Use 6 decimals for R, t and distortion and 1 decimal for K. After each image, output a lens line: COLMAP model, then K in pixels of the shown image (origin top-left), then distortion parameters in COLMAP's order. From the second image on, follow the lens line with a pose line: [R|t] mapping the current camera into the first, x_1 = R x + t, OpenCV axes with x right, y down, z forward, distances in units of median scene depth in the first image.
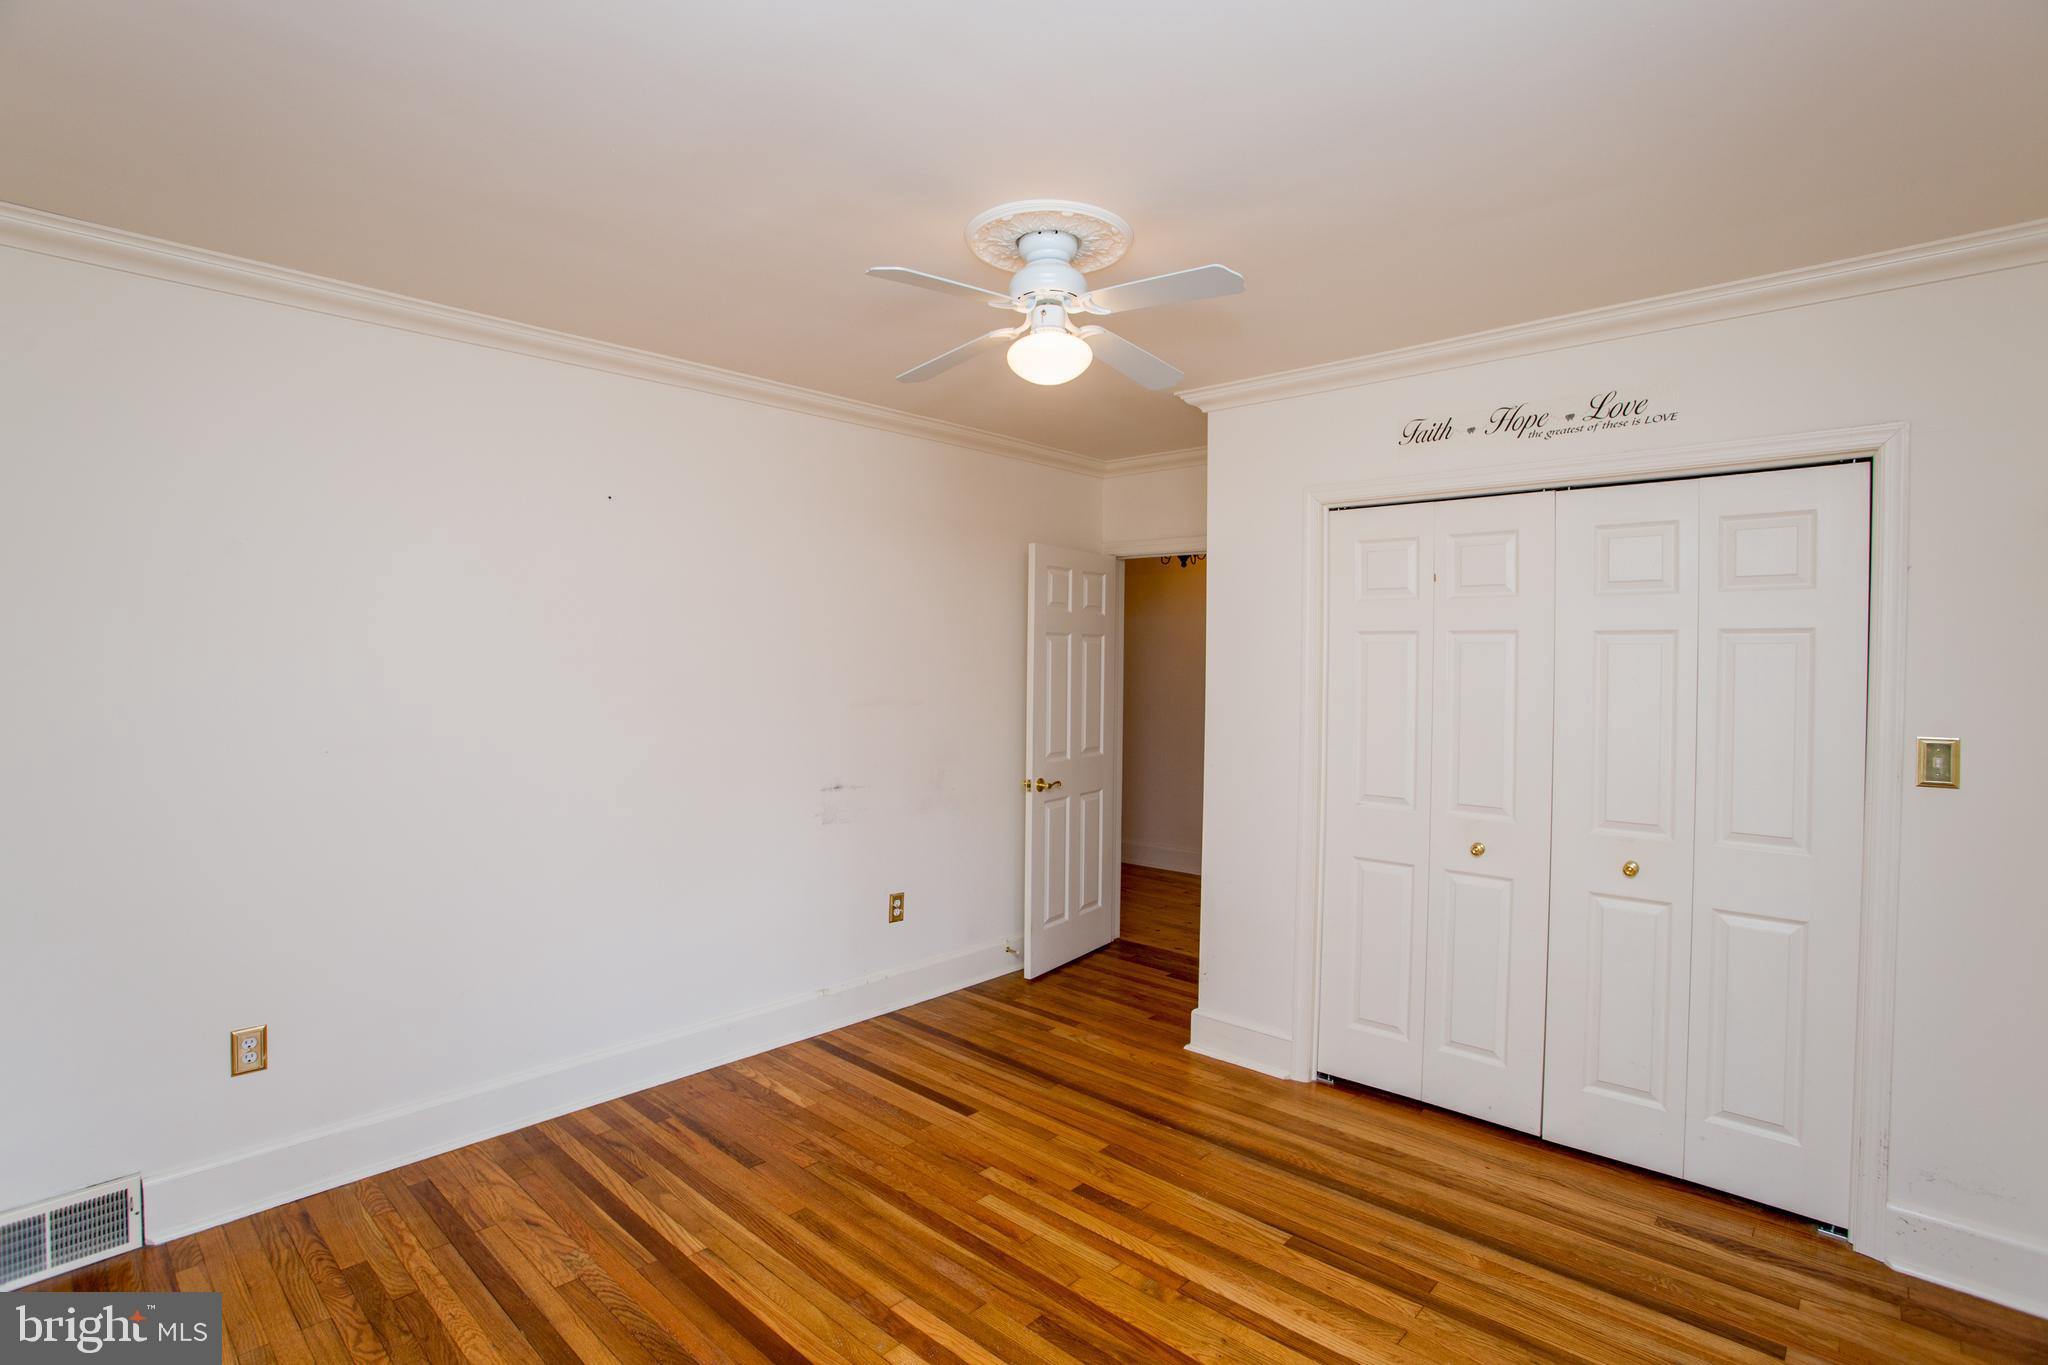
lens RADIAL K [[986.8, 0, 1022.3], [0, 986.8, 671.8], [0, 0, 1]] dist [-0.073154, 0.028104]
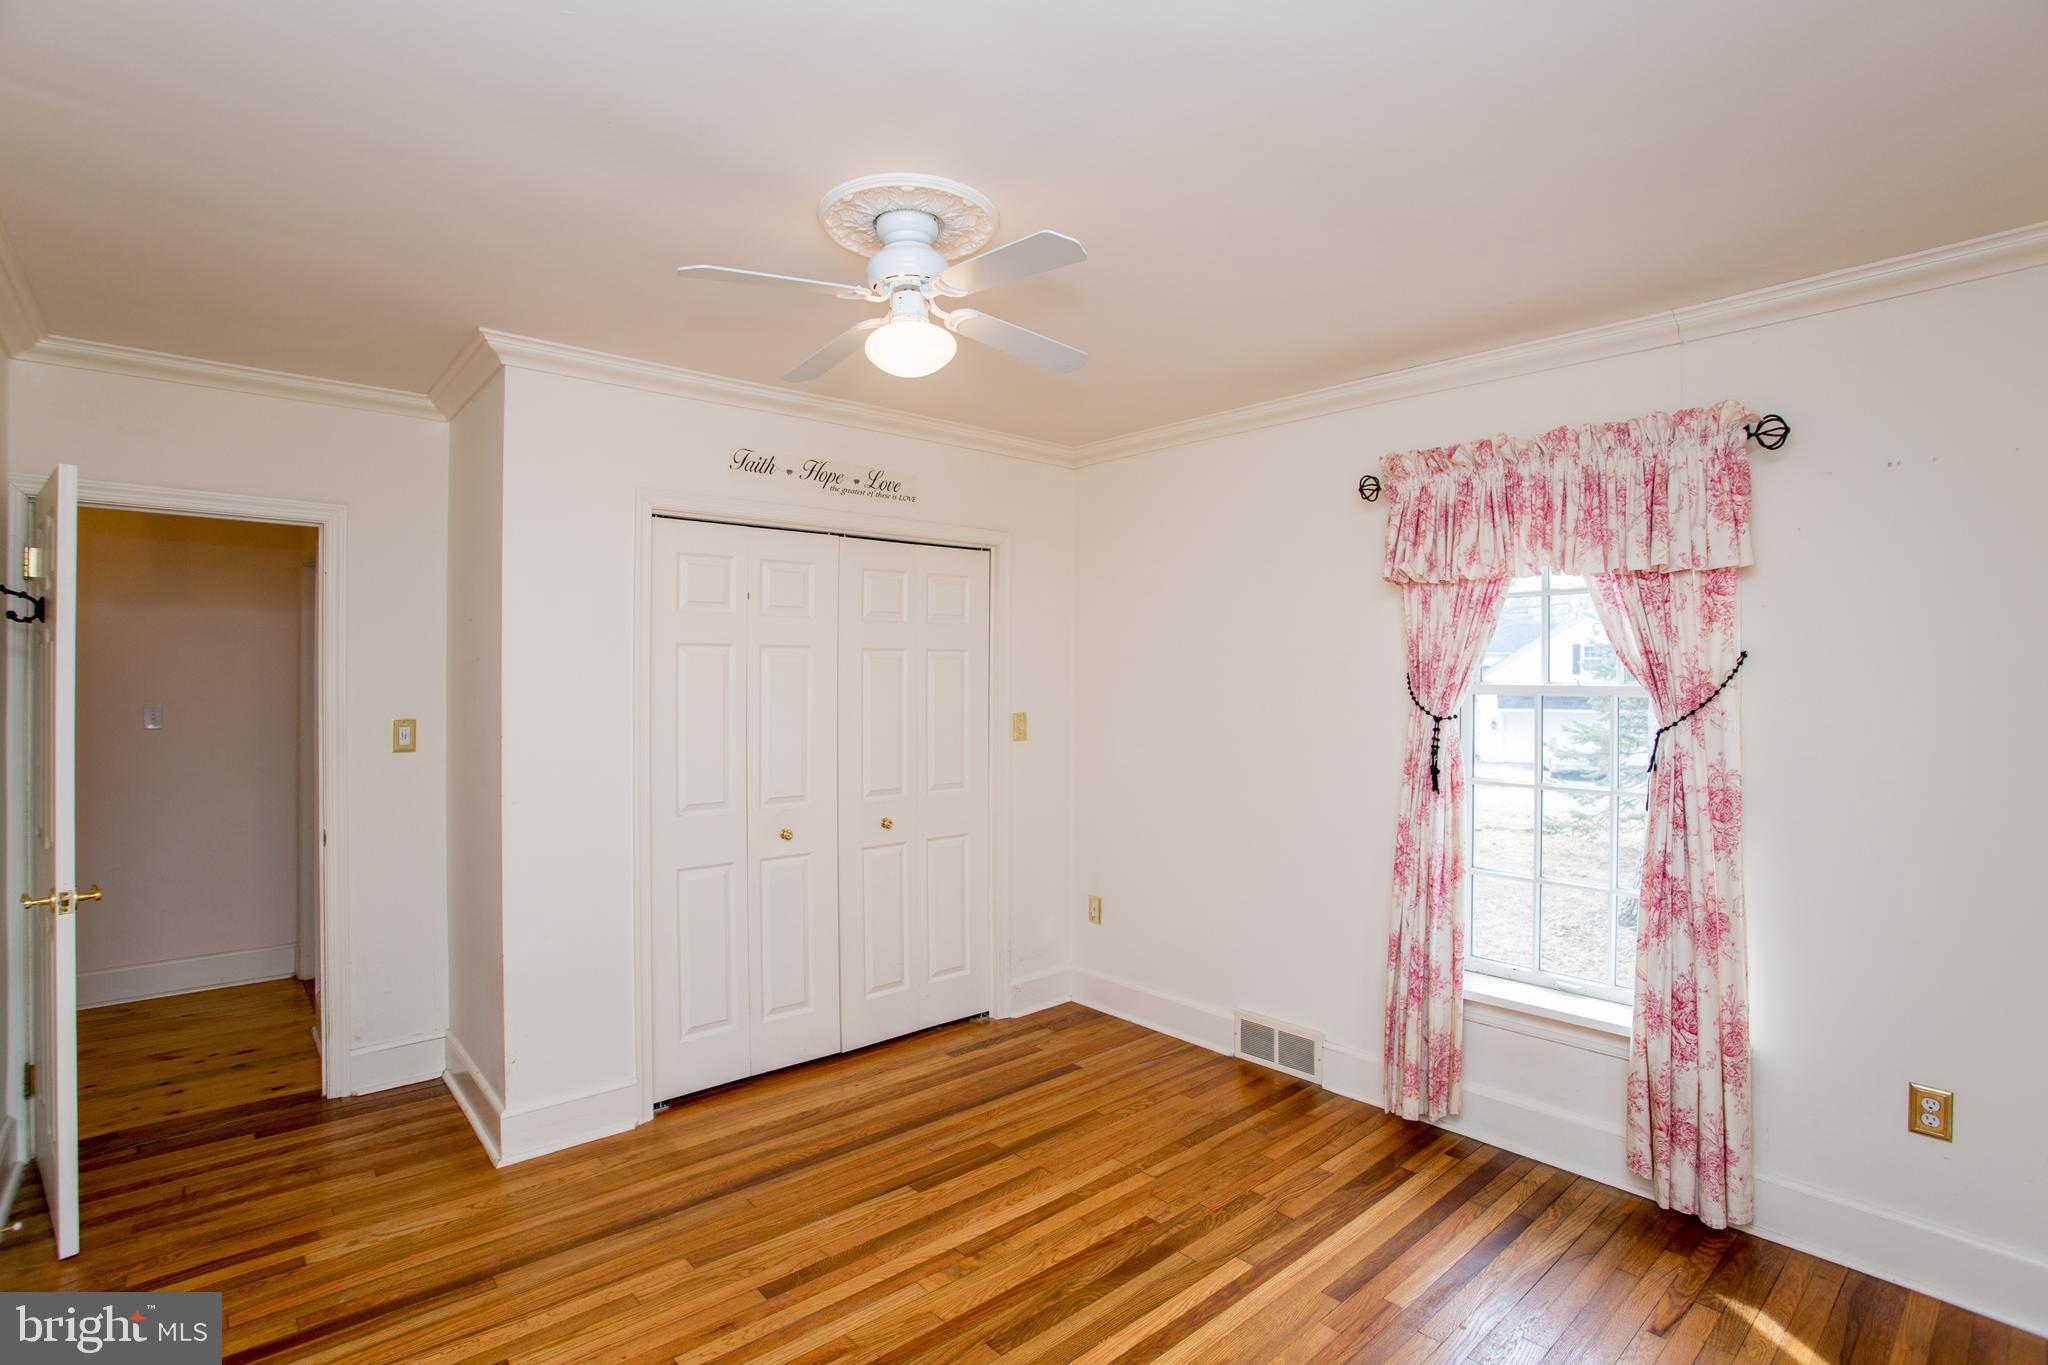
lens RADIAL K [[986.8, 0, 1013.8], [0, 986.8, 672.4], [0, 0, 1]] dist [-0.073154, 0.028104]
pose [[0.109002, -0.009659, 0.993995, -0.701375], [0.013329, 0.999877, 0.008255, -0.017054], [-0.993952, 0.012349, 0.109118, 0.636292]]
